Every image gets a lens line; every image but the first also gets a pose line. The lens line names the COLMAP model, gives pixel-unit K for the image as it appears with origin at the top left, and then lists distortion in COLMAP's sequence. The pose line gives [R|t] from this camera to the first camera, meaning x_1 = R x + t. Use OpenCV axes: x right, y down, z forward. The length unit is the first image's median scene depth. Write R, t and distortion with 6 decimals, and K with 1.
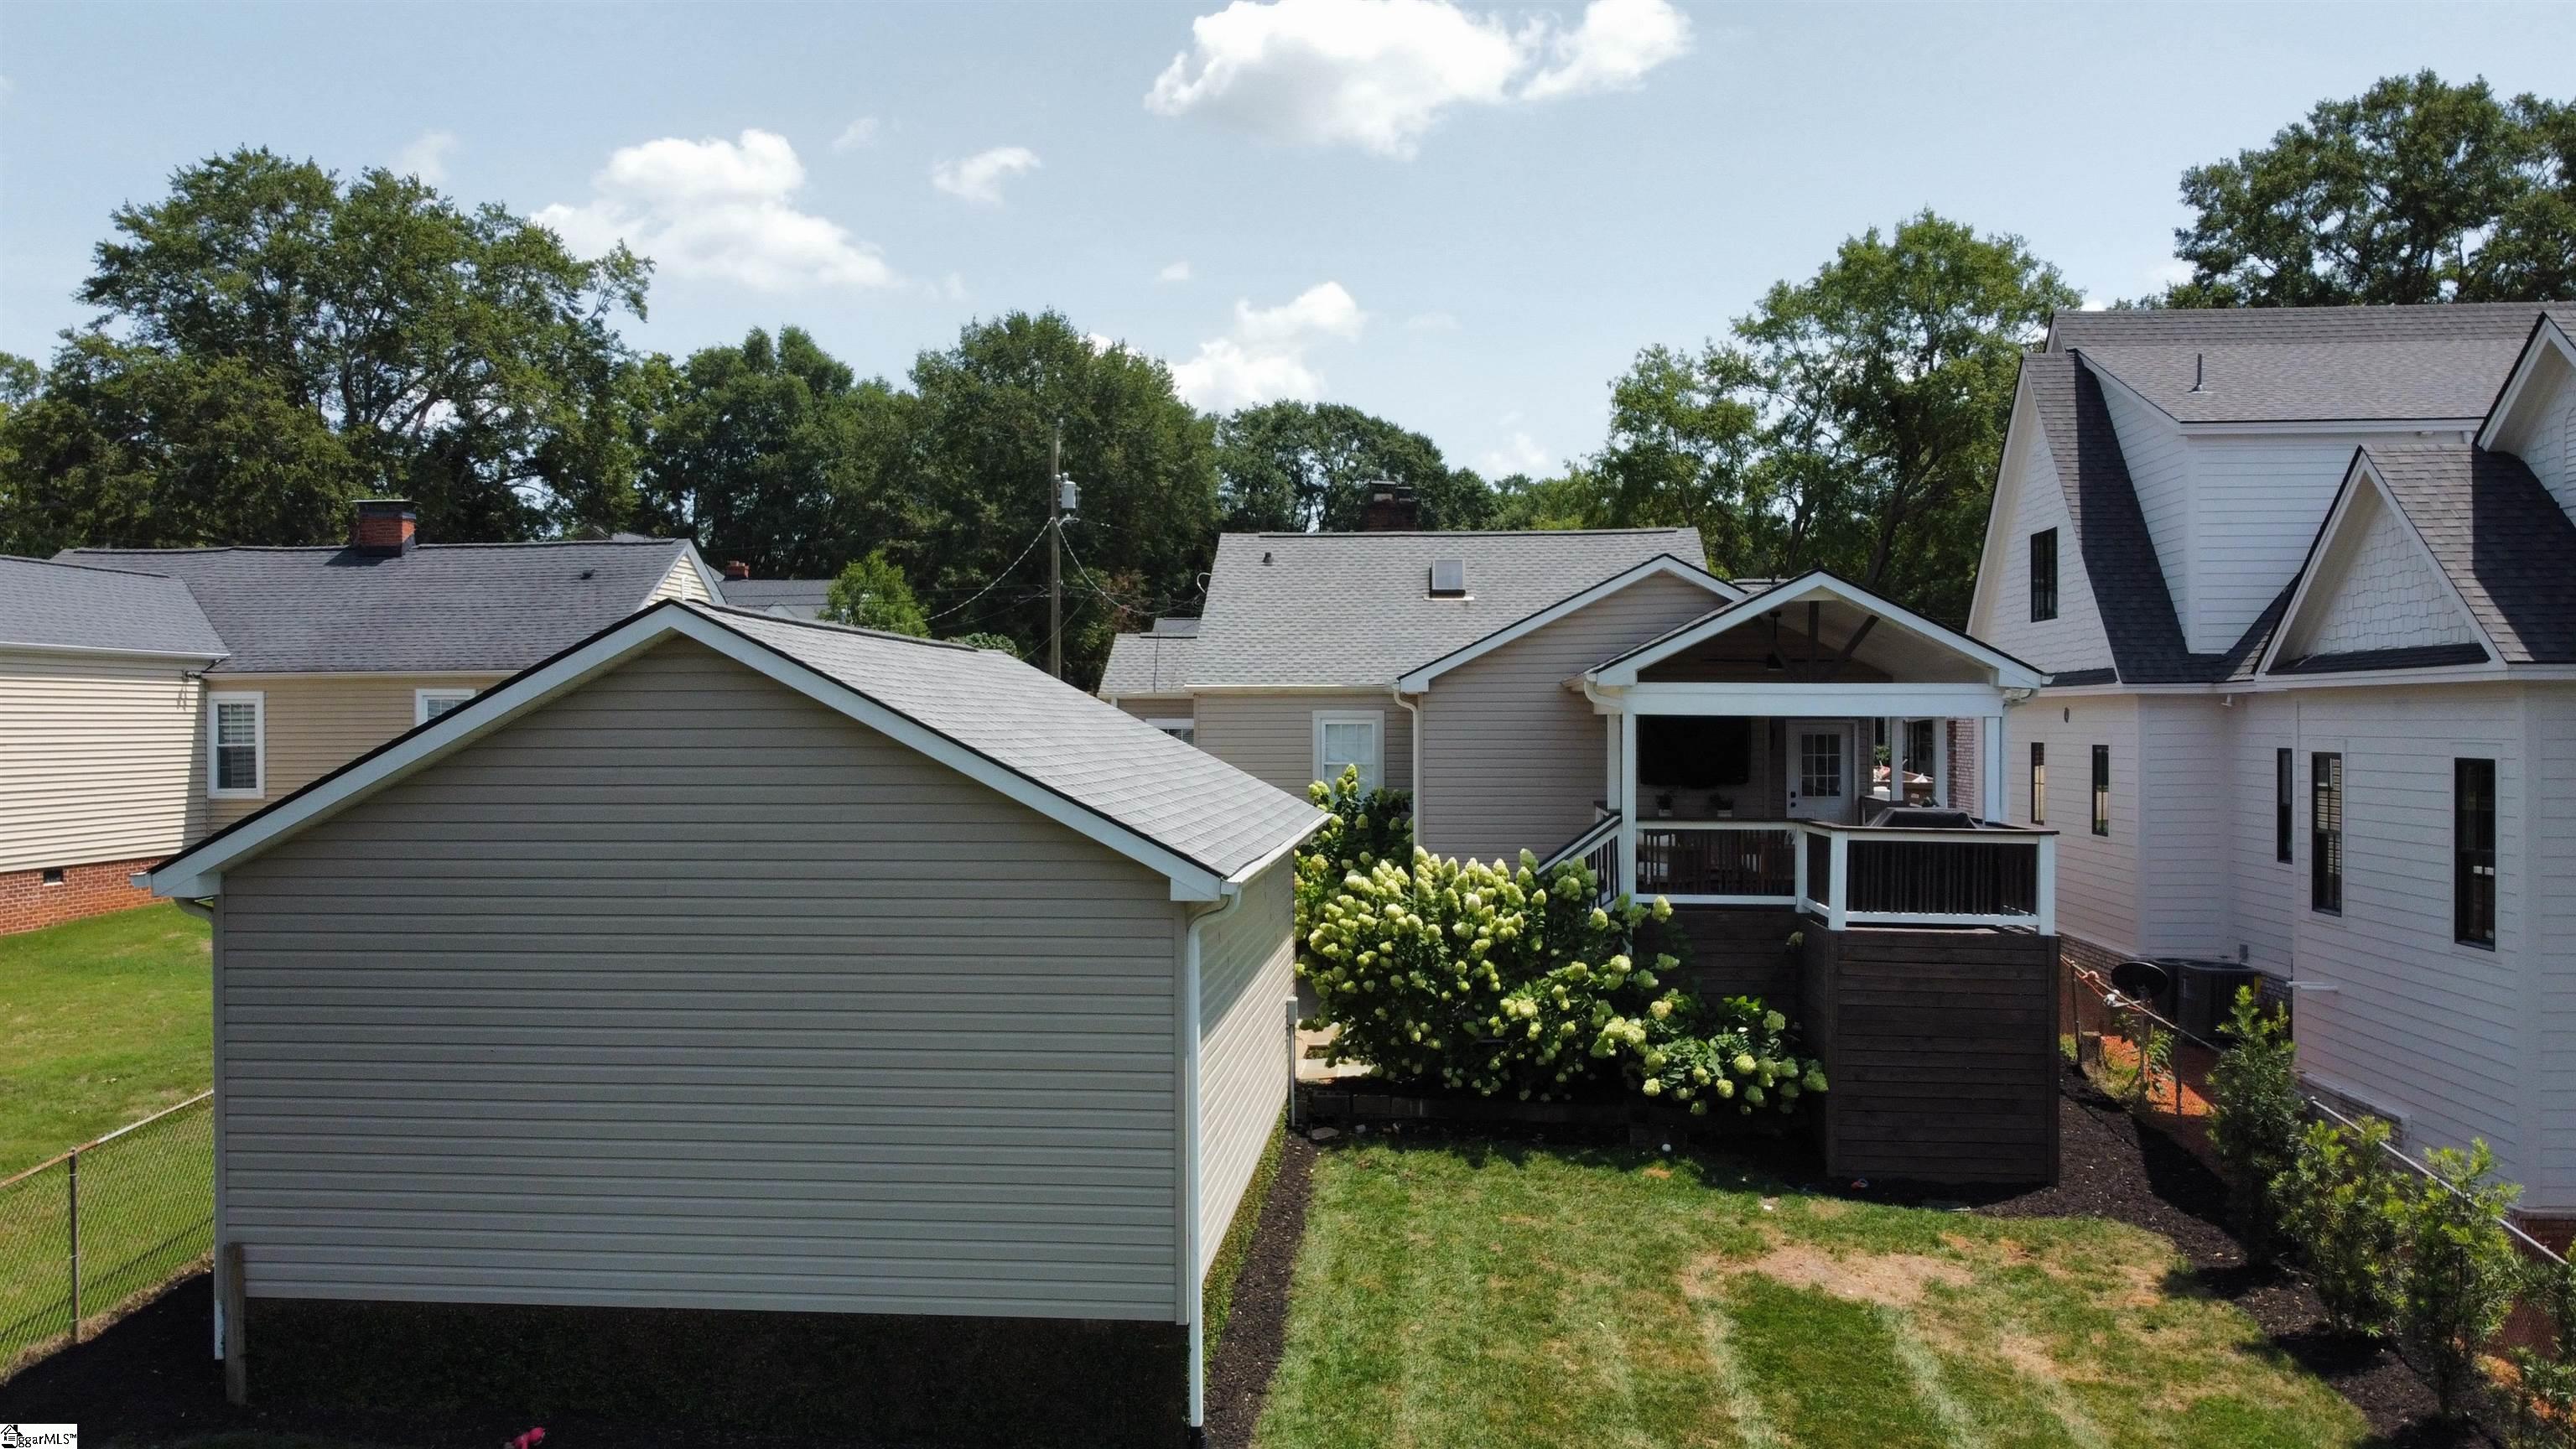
lens RADIAL K [[1952.7, 0, 1279.4], [0, 1952.7, 740.4], [0, 0, 1]] dist [-0.003831, -0.007425]
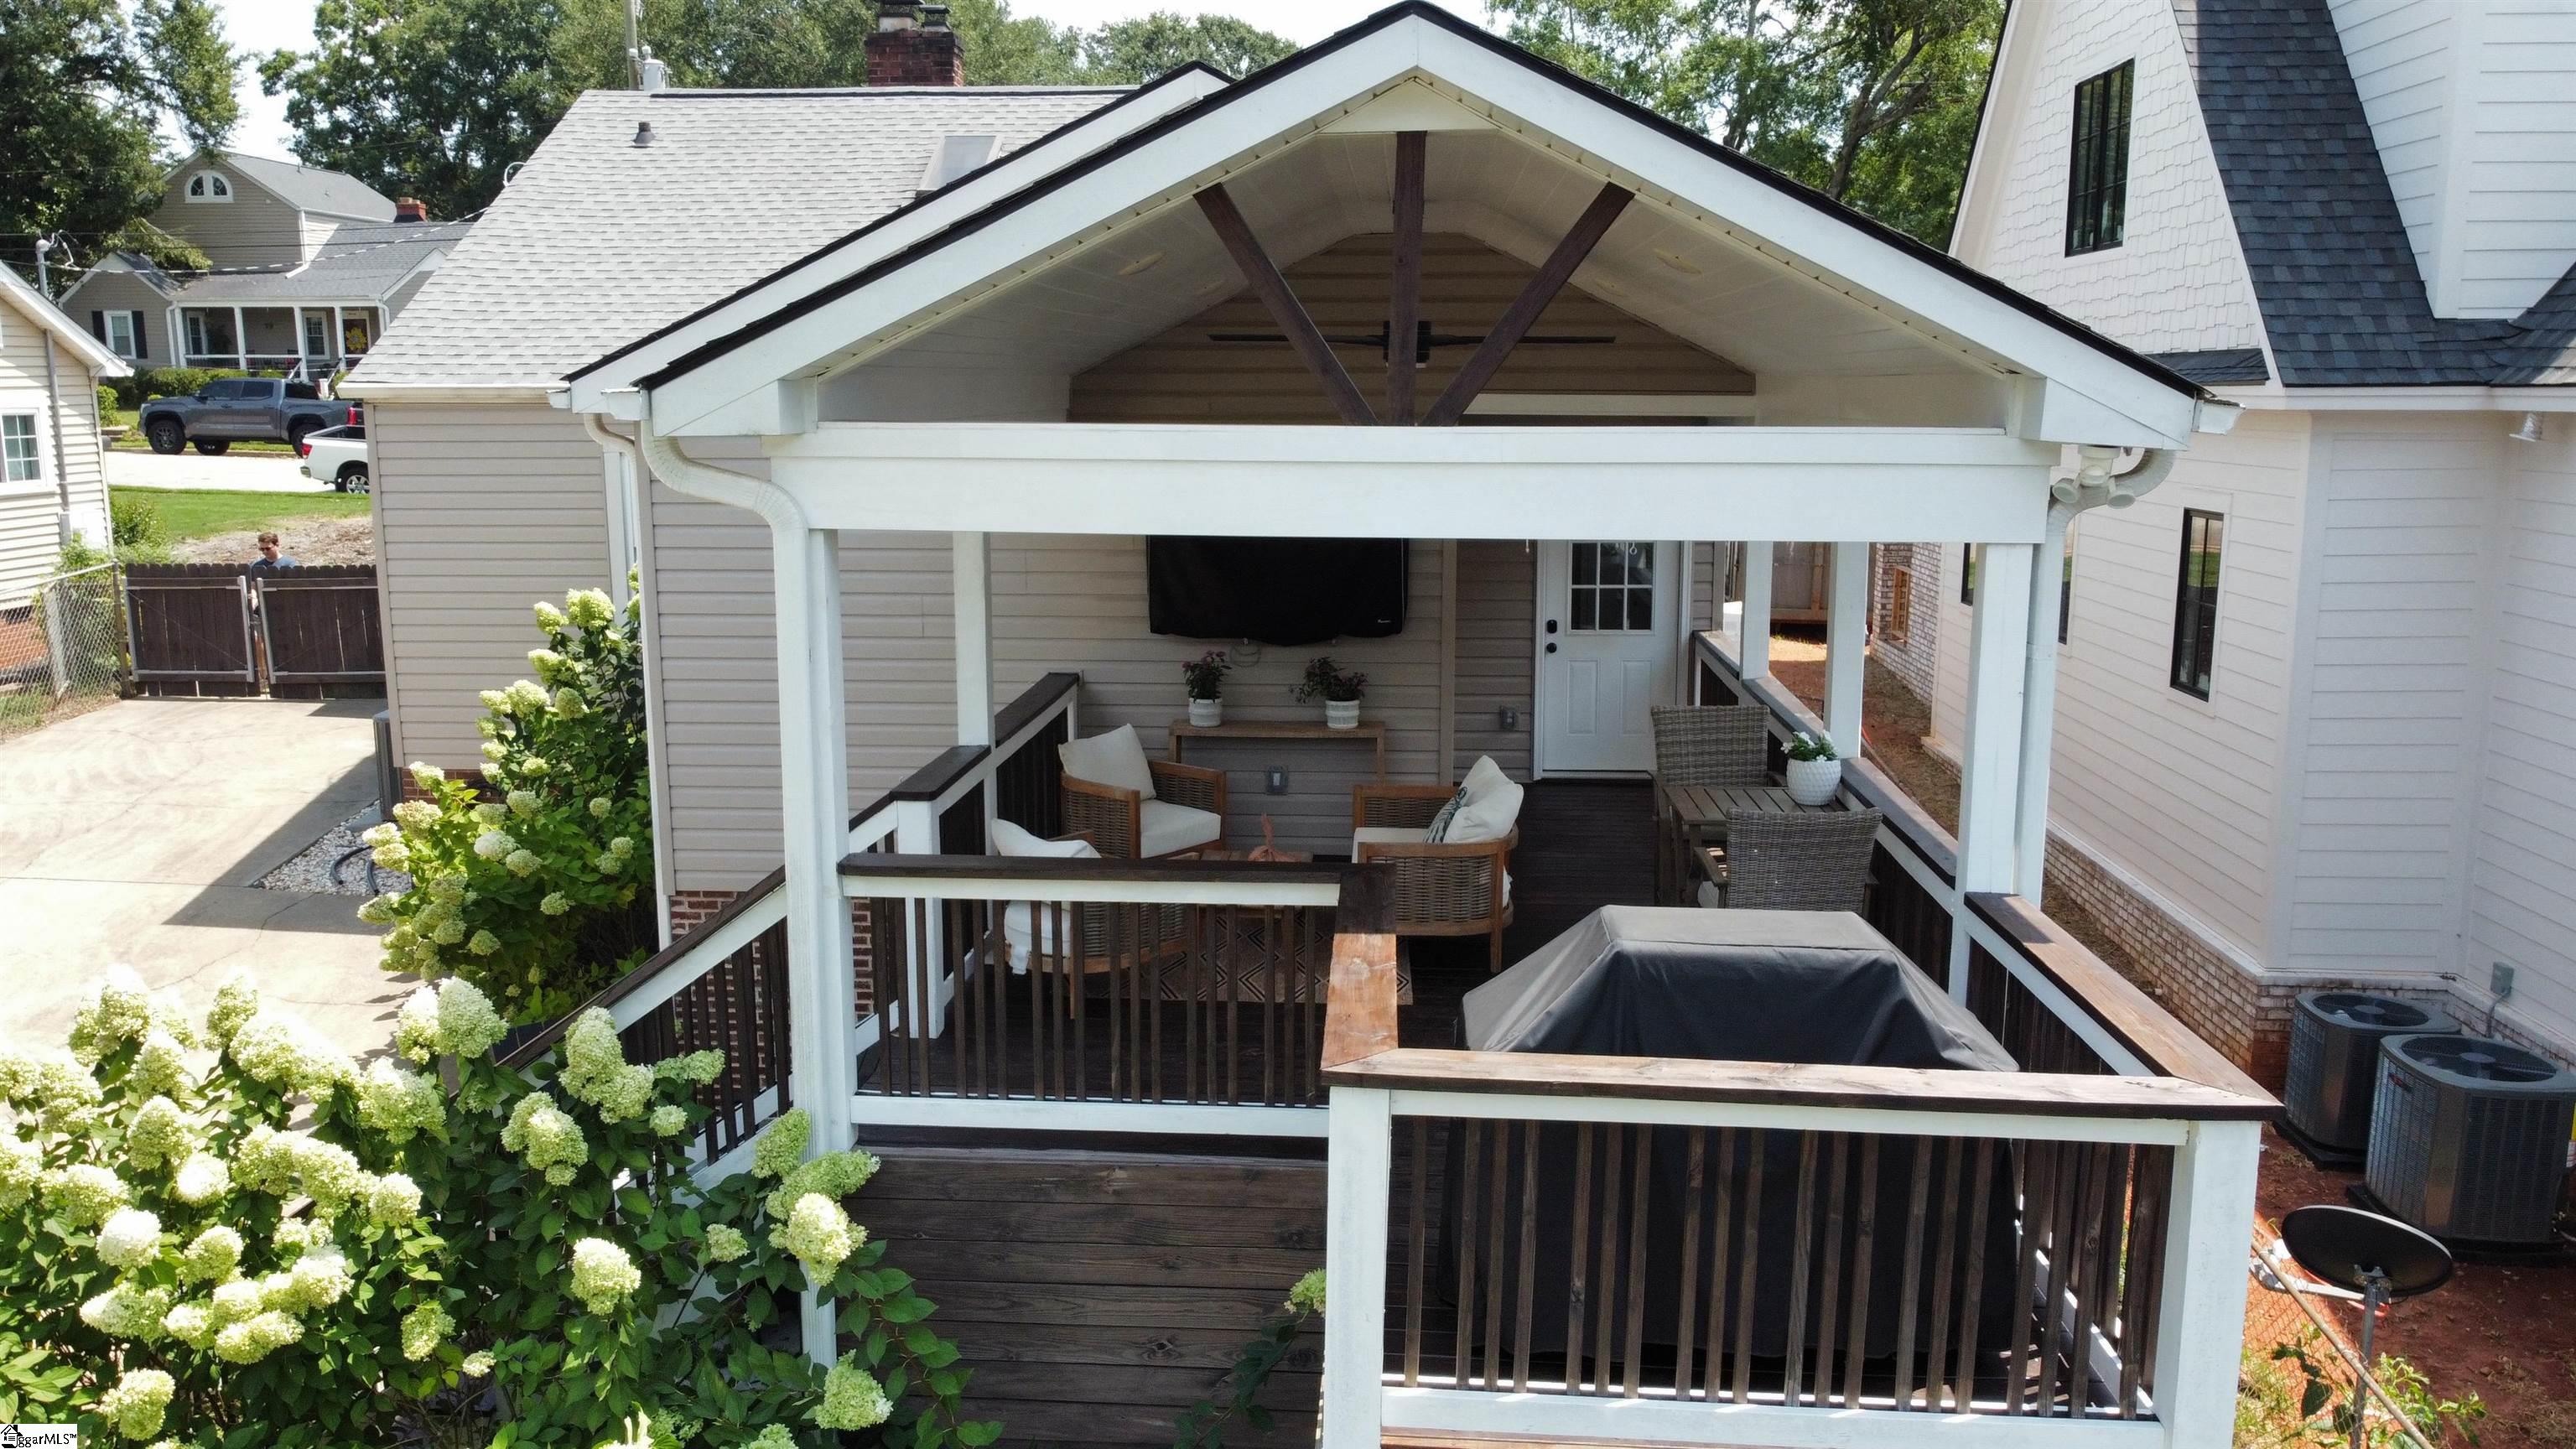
lens RADIAL K [[1952.7, 0, 1279.4], [0, 1952.7, 740.4], [0, 0, 1]] dist [-0.003831, -0.007425]
pose [[0.999850, -0.003539, 0.016933, 0.194216], [0.000625, 0.985597, 0.169112, -0.024926], [-0.017287, -0.169076, 0.985451, 0.549207]]
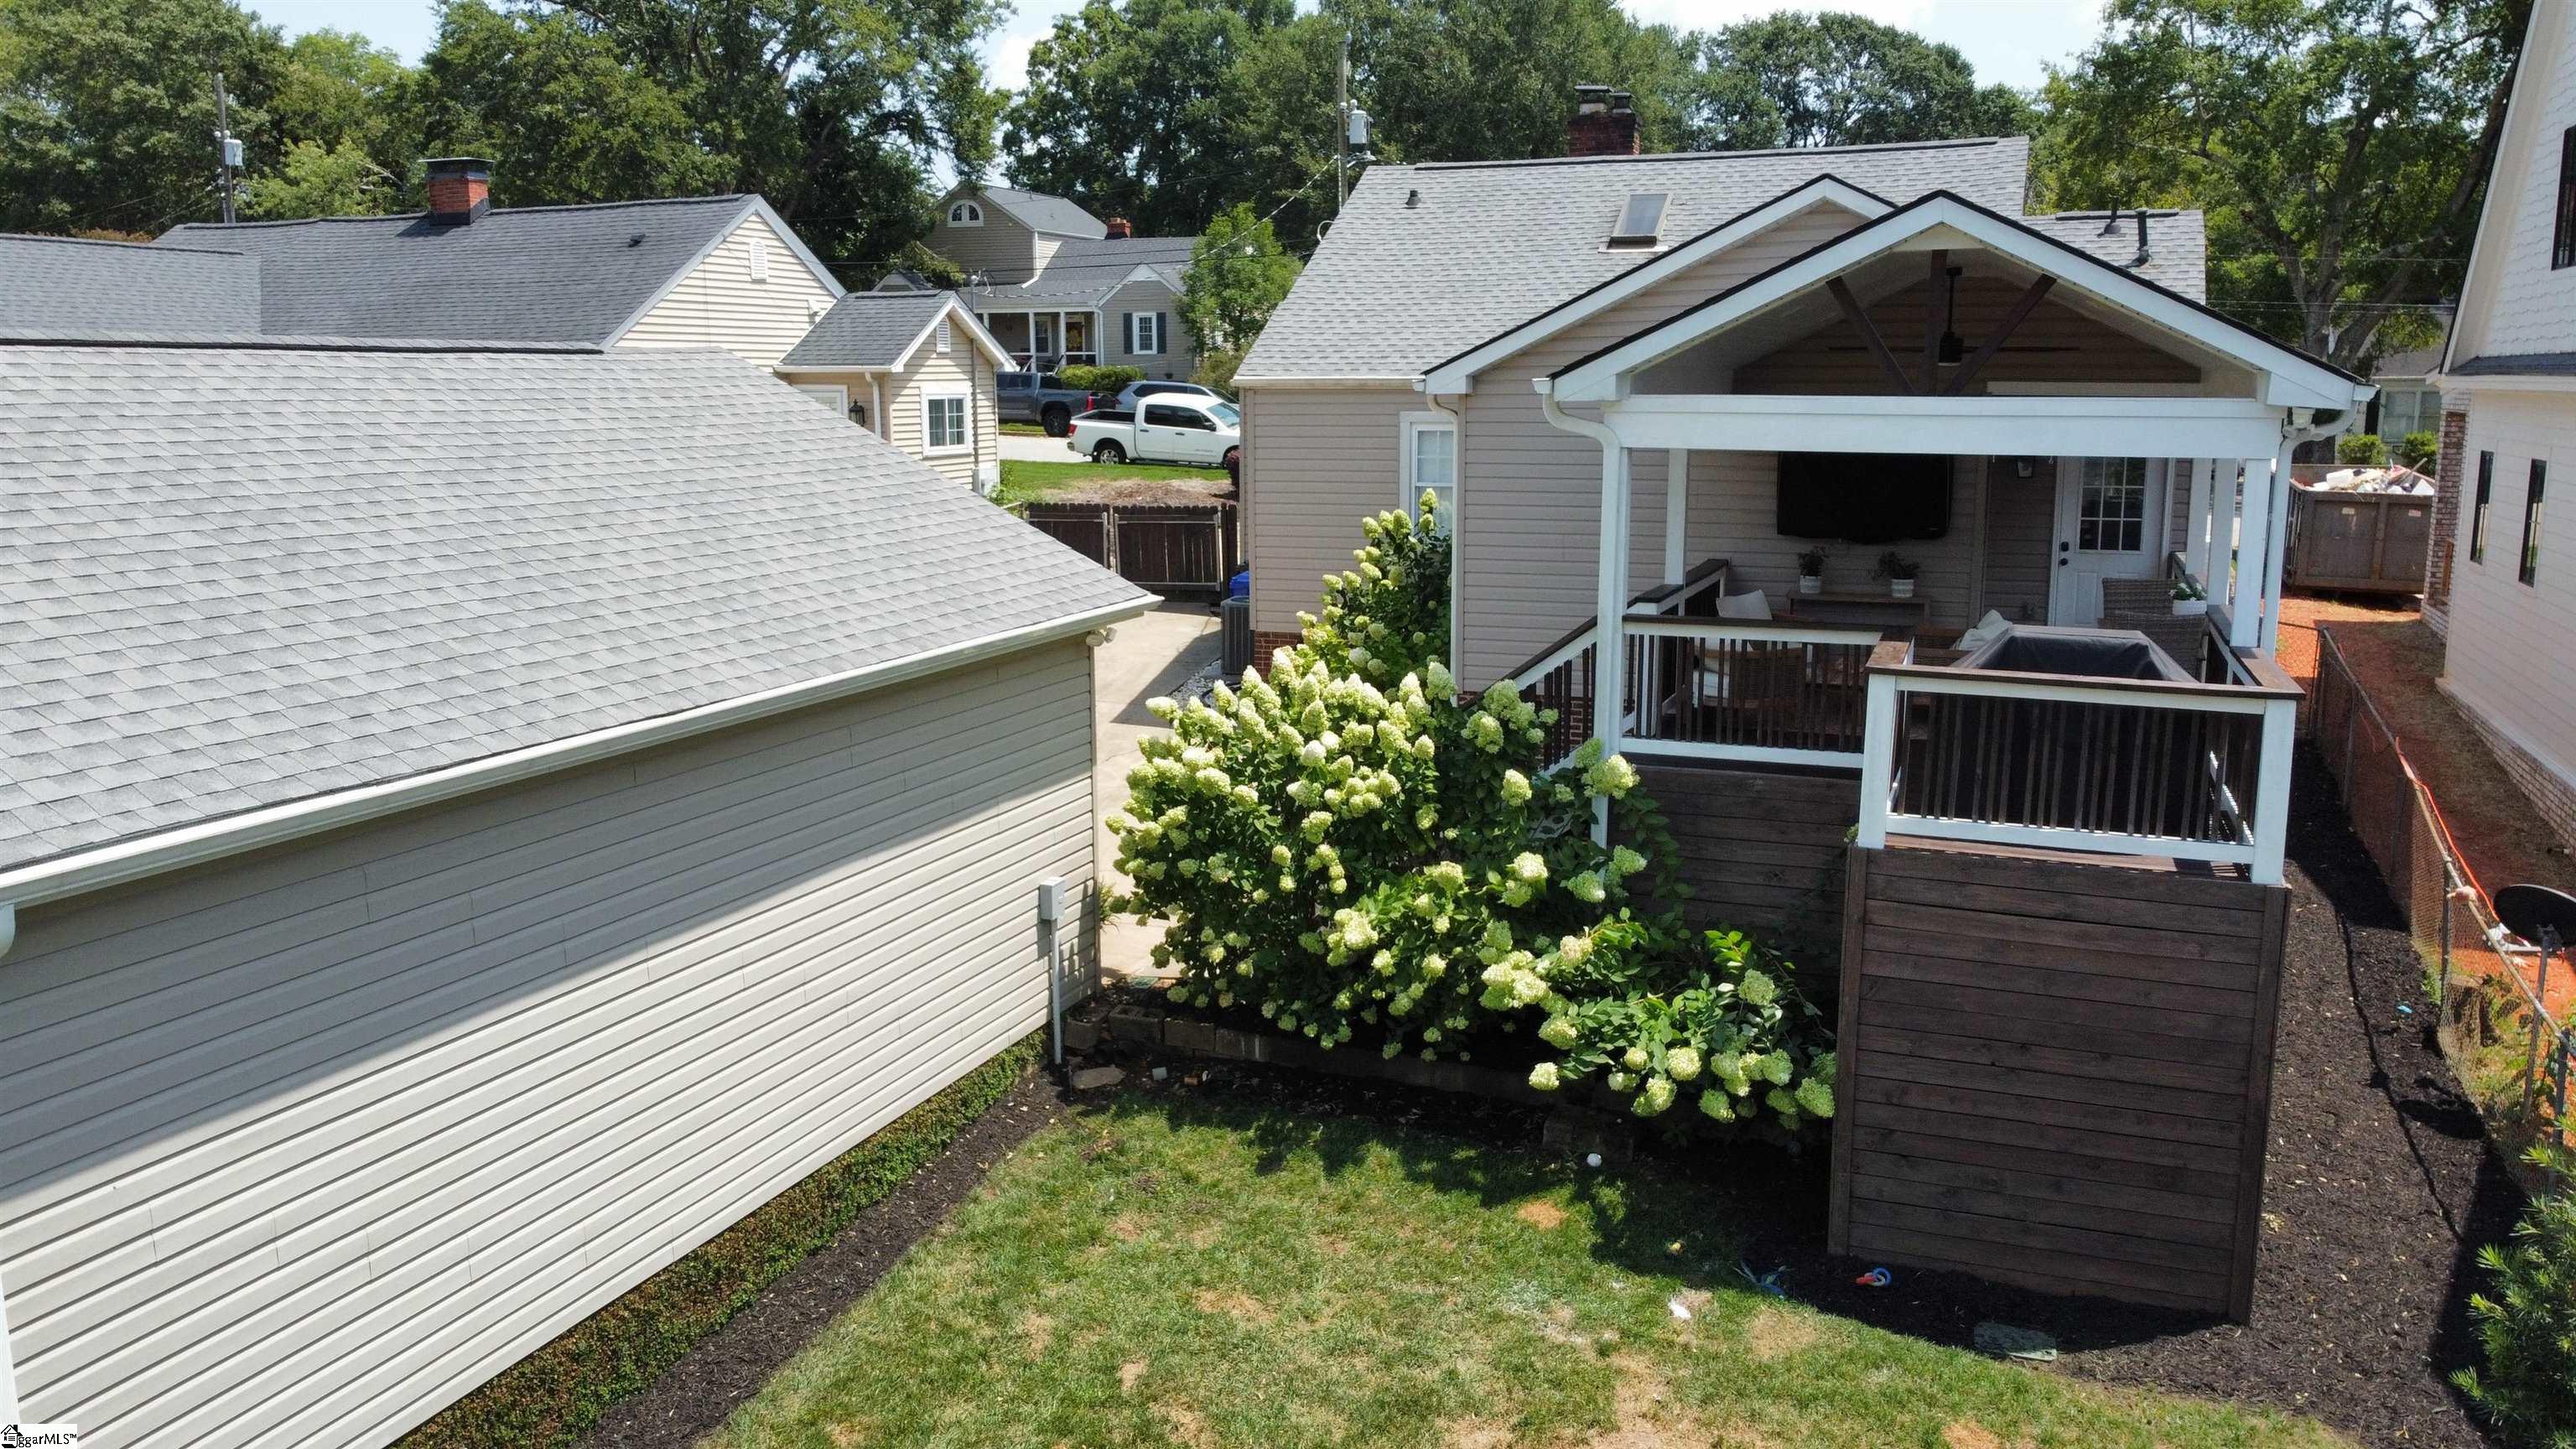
lens RADIAL K [[1952.7, 0, 1279.4], [0, 1952.7, 740.4], [0, 0, 1]] dist [-0.003831, -0.007425]
pose [[0.961282, 0.047350, -0.271468, 0.194436], [0.000388, 0.984894, 0.173159, -0.022460], [0.275567, -0.166560, 0.946742, 0.298816]]
